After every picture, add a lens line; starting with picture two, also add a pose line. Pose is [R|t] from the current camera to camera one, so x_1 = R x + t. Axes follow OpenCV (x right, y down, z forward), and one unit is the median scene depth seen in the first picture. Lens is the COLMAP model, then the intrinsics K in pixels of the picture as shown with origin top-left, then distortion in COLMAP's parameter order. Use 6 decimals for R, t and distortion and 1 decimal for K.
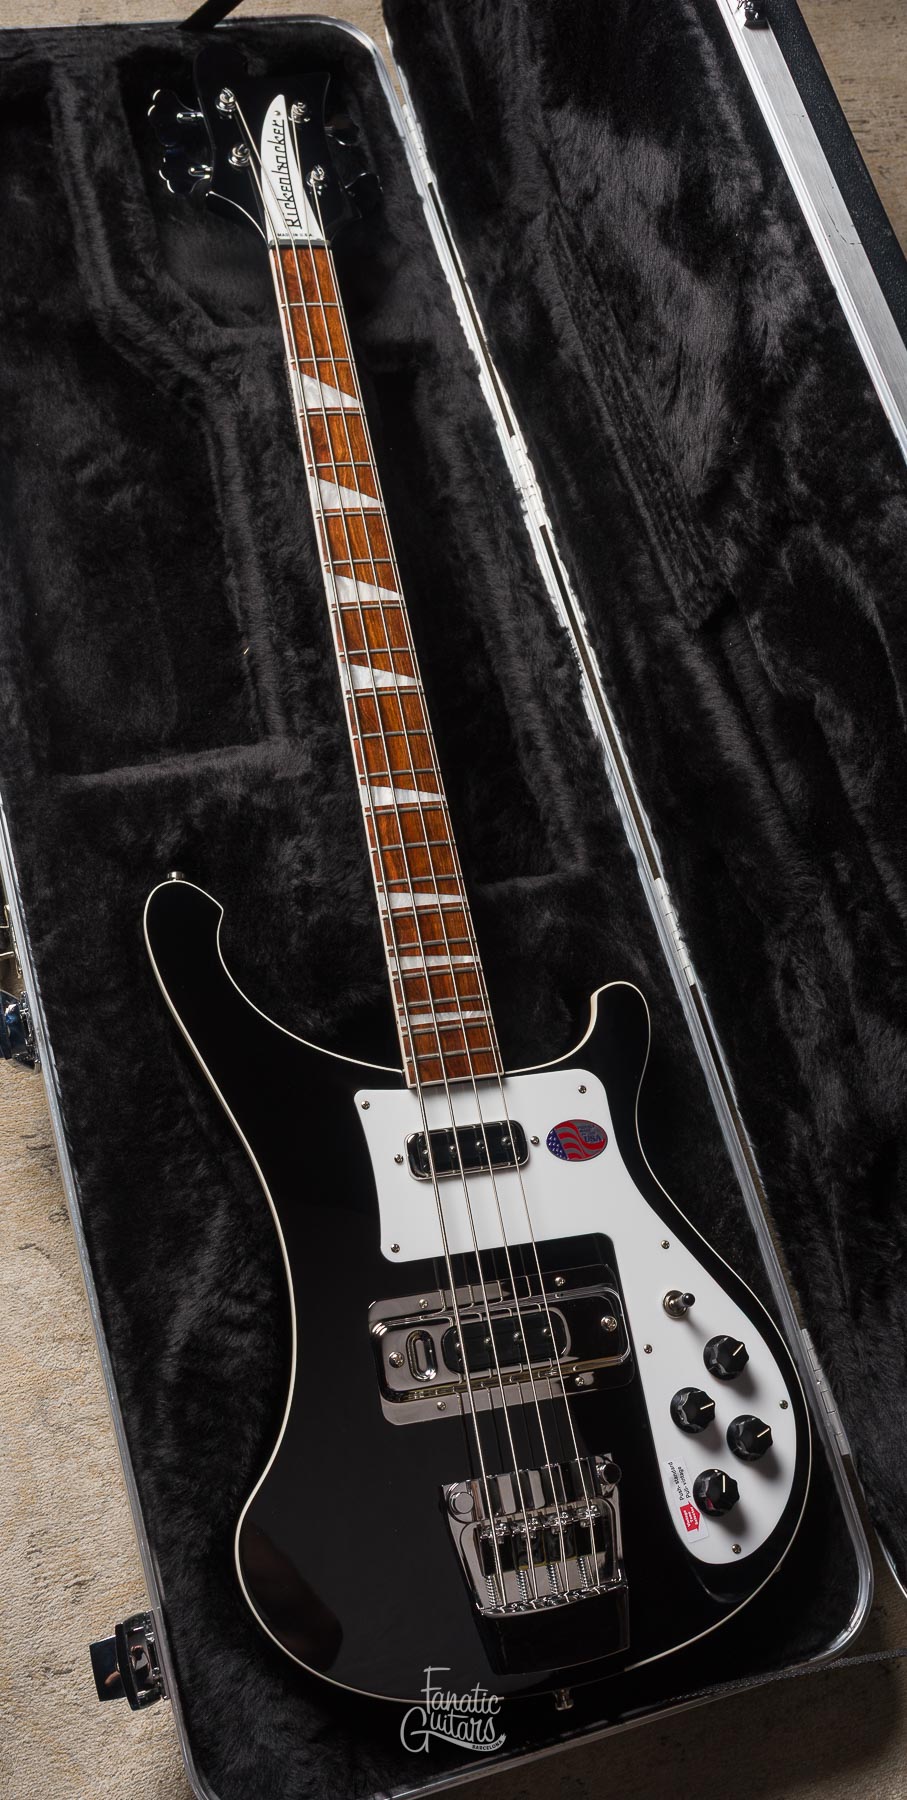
lens RADIAL K [[1748.4, 0, 430.8], [0, 1748.4, 905.5], [0, 0, 1]] dist [0.003479, -0.004627]
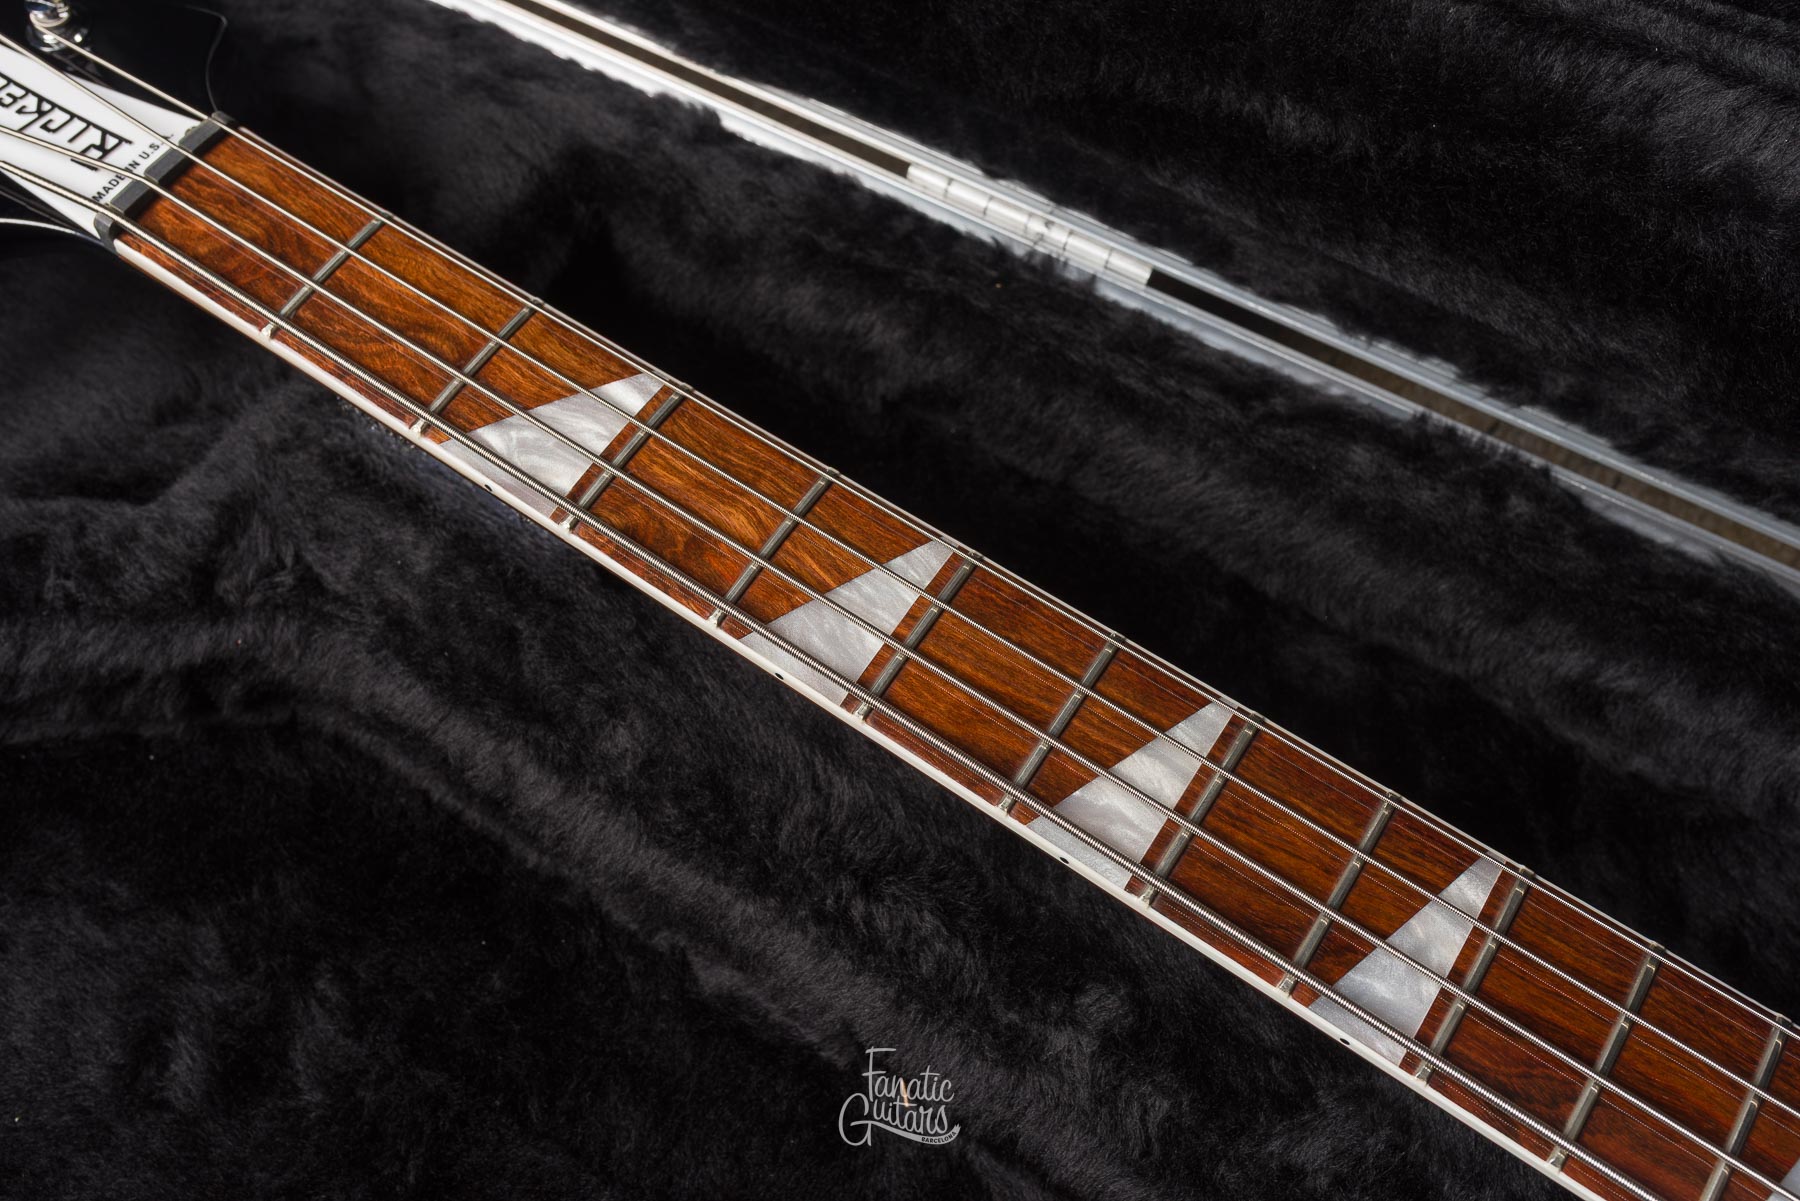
lens RADIAL K [[1777.7, 0, 900.0], [0, 1777.7, 600.5], [0, 0, 1]] dist [0.004996, -0.008848]
pose [[0.683857, -0.714062, 0.149854, -0.093843], [0.714503, 0.697001, 0.060618, -0.251782], [-0.147733, 0.065617, 0.986848, 0.677740]]
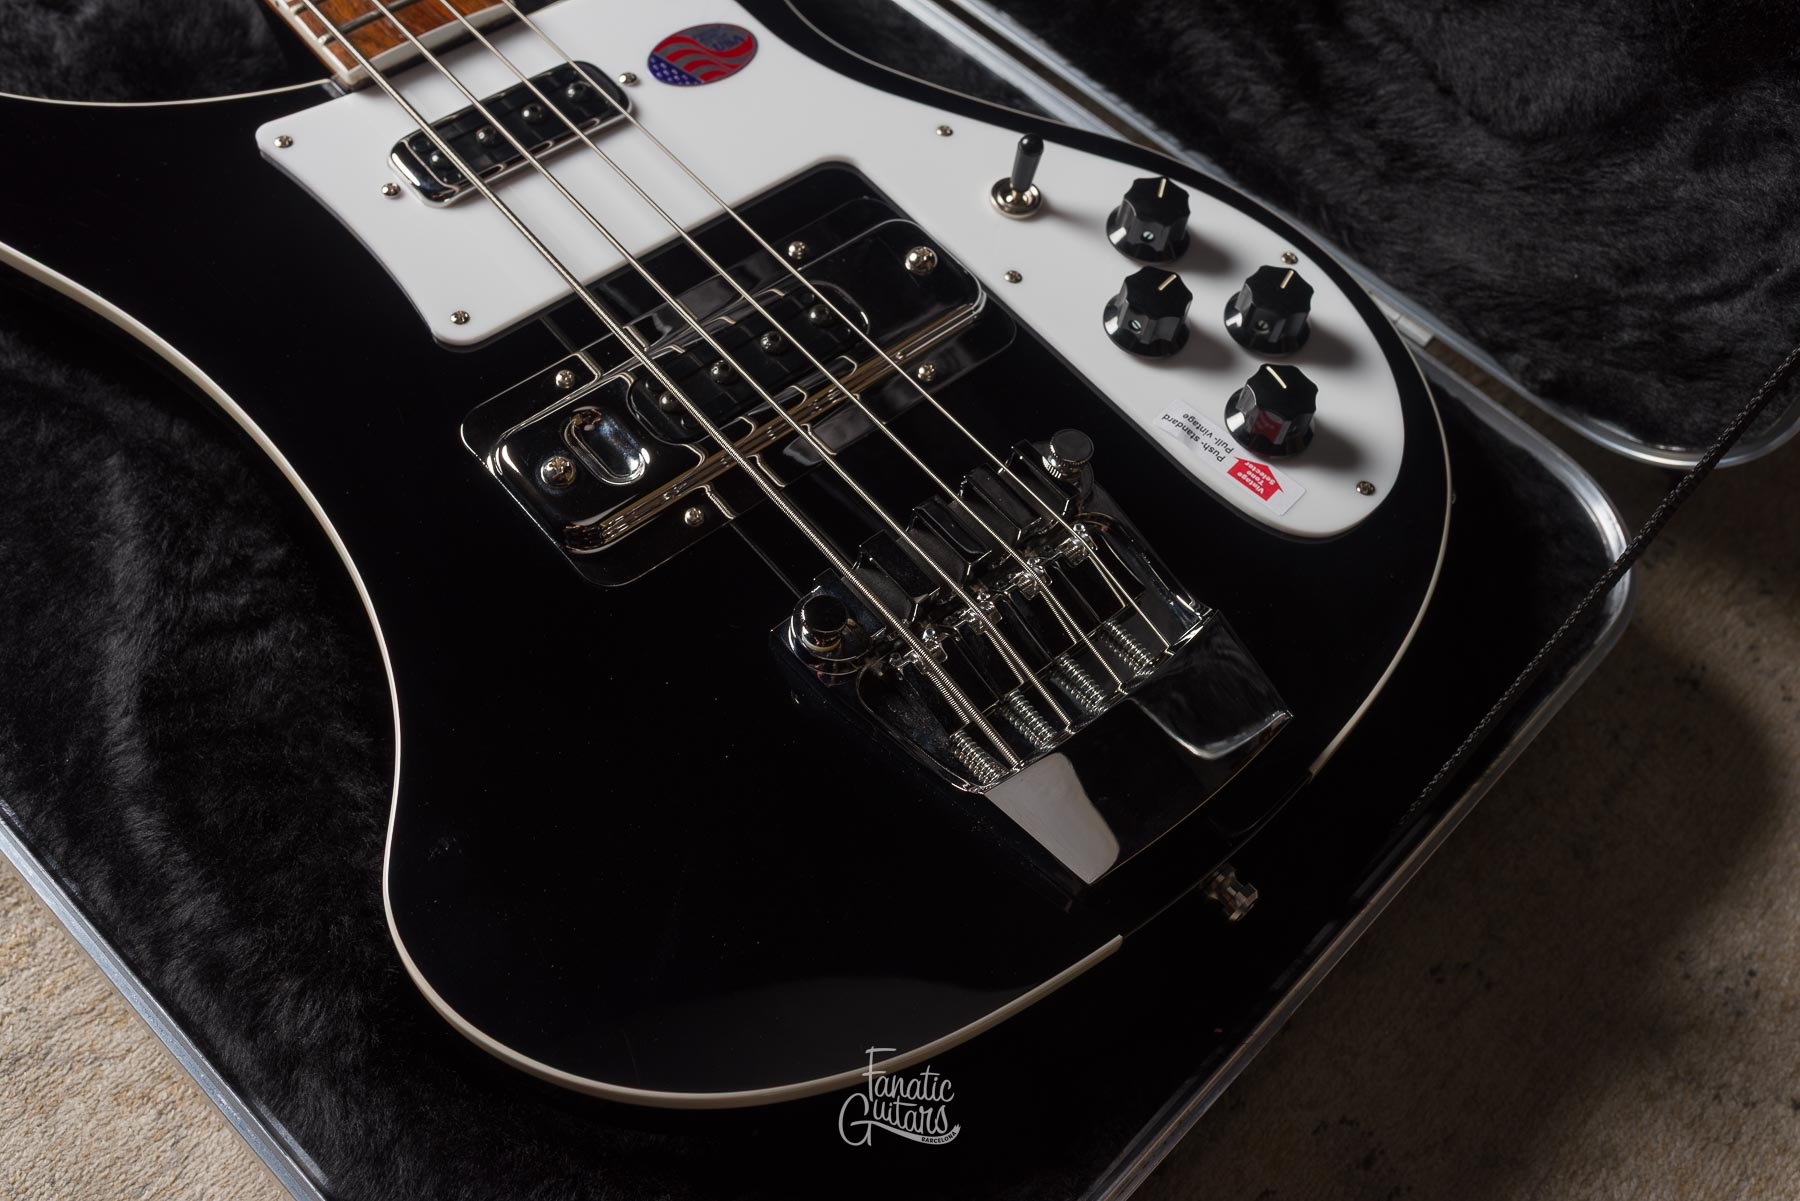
lens RADIAL K [[1777.7, 0, 900.0], [0, 1777.7, 600.5], [0, 0, 1]] dist [0.004996, -0.008848]
pose [[0.857486, -0.480322, 0.184414, -0.038718], [0.499990, 0.862468, -0.078479, 0.315966], [-0.121356, 0.159500, 0.979710, 0.454260]]
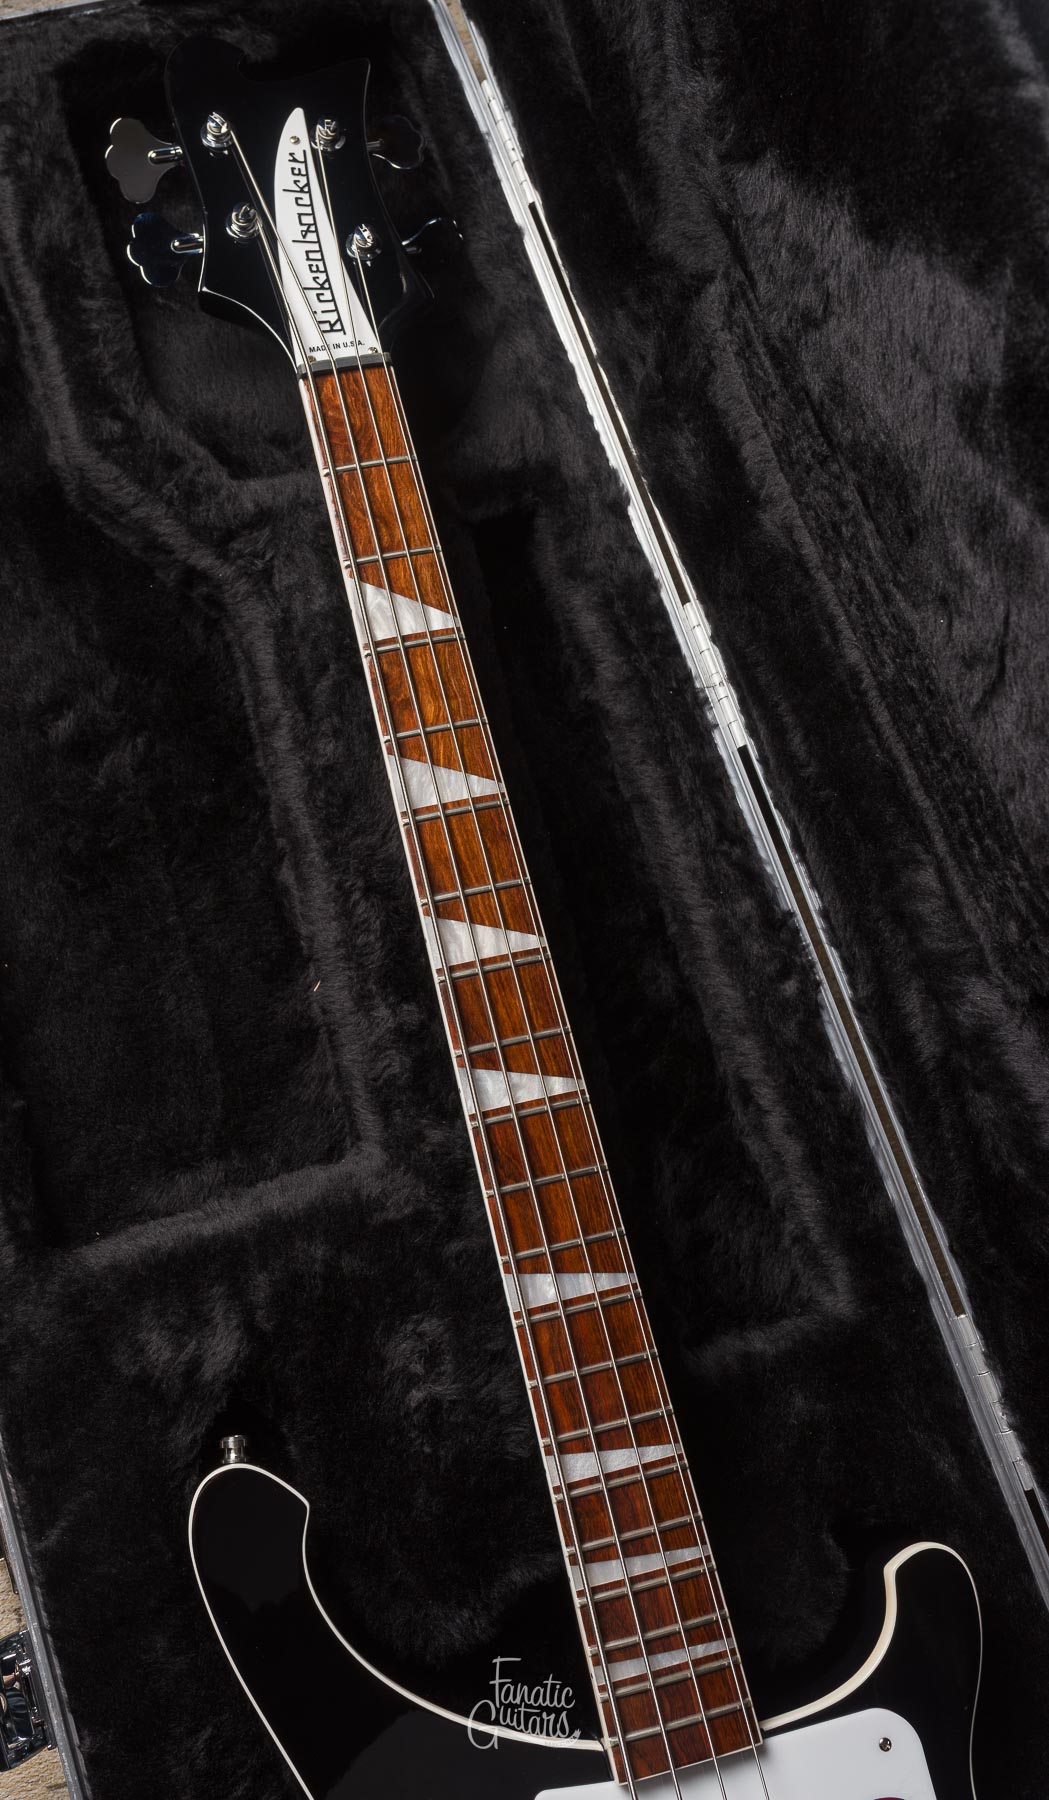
lens RADIAL K [[1772.3, 0, 430.9], [0, 1772.3, 880.2], [0, 0, 1]] dist [0.003662, -0.004387]
pose [[0.994037, -0.072876, -0.081117, -0.003154], [0.080965, 0.991551, 0.101350, -0.267274], [0.073046, -0.107313, 0.991538, 0.346180]]
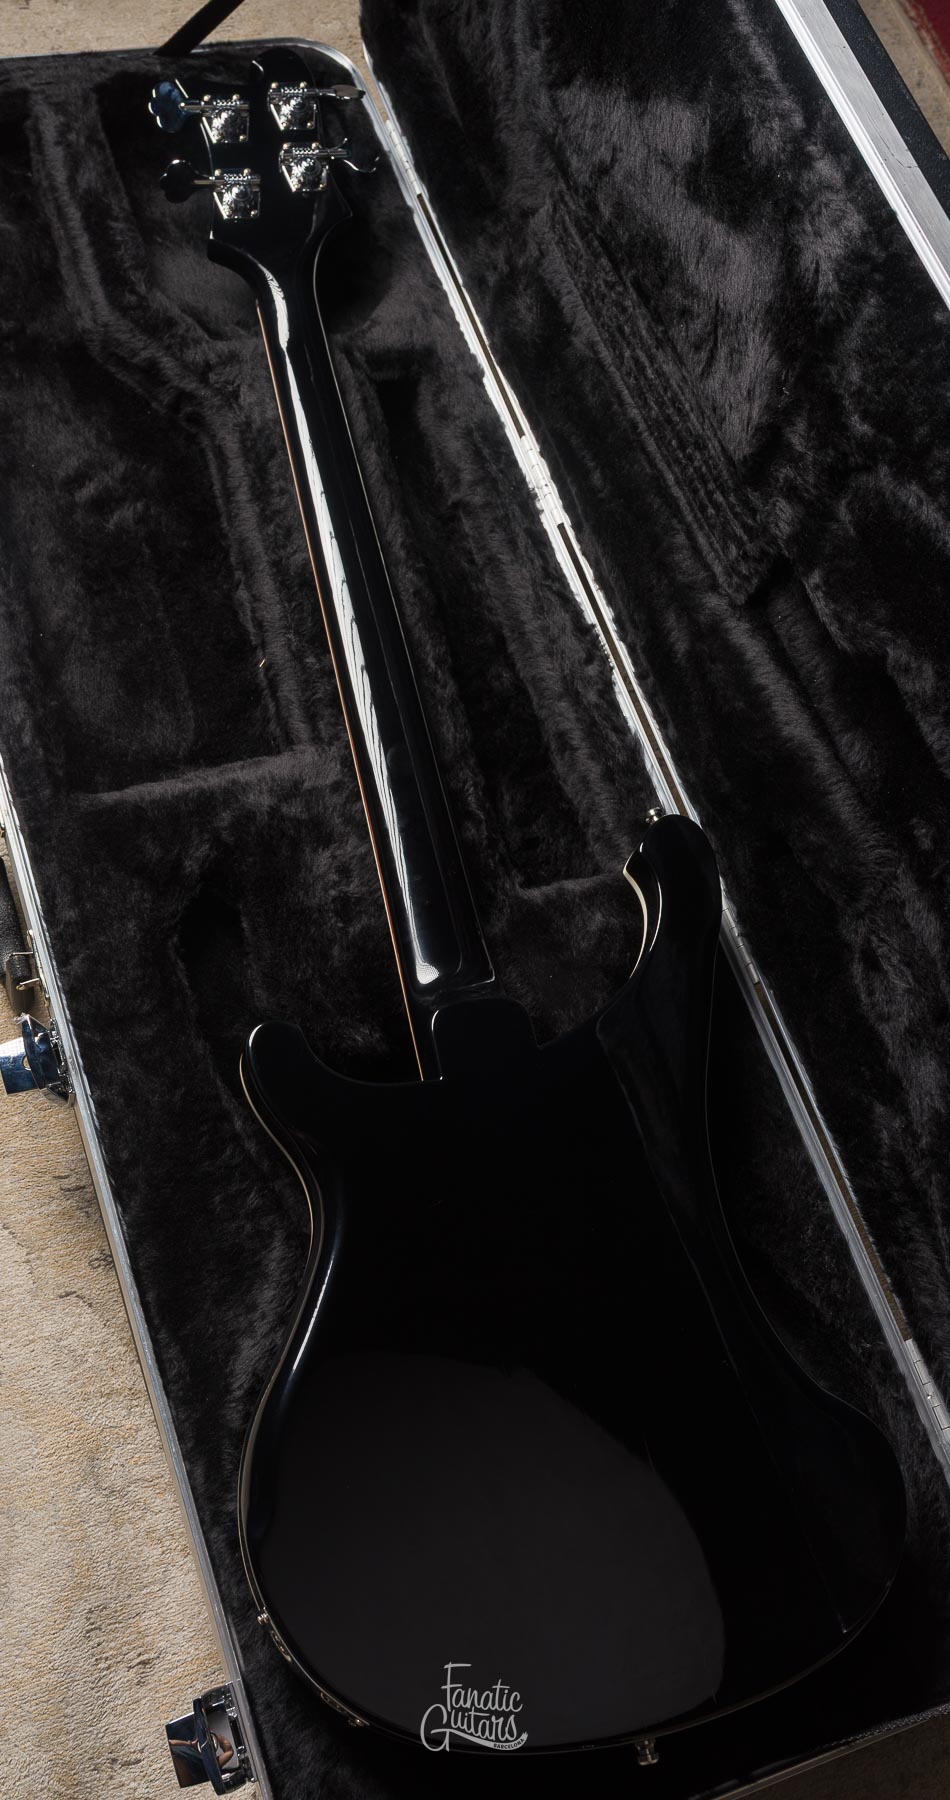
lens RADIAL K [[1772.0, 0, 402.4], [0, 1772.0, 887.0], [0, 0, 1]] dist [0.000402, -0.001591]
pose [[0.998542, -0.051100, 0.017369, -0.054975], [0.052238, 0.995962, -0.073012, 0.053686], [-0.013568, 0.073813, 0.997180, 0.045096]]
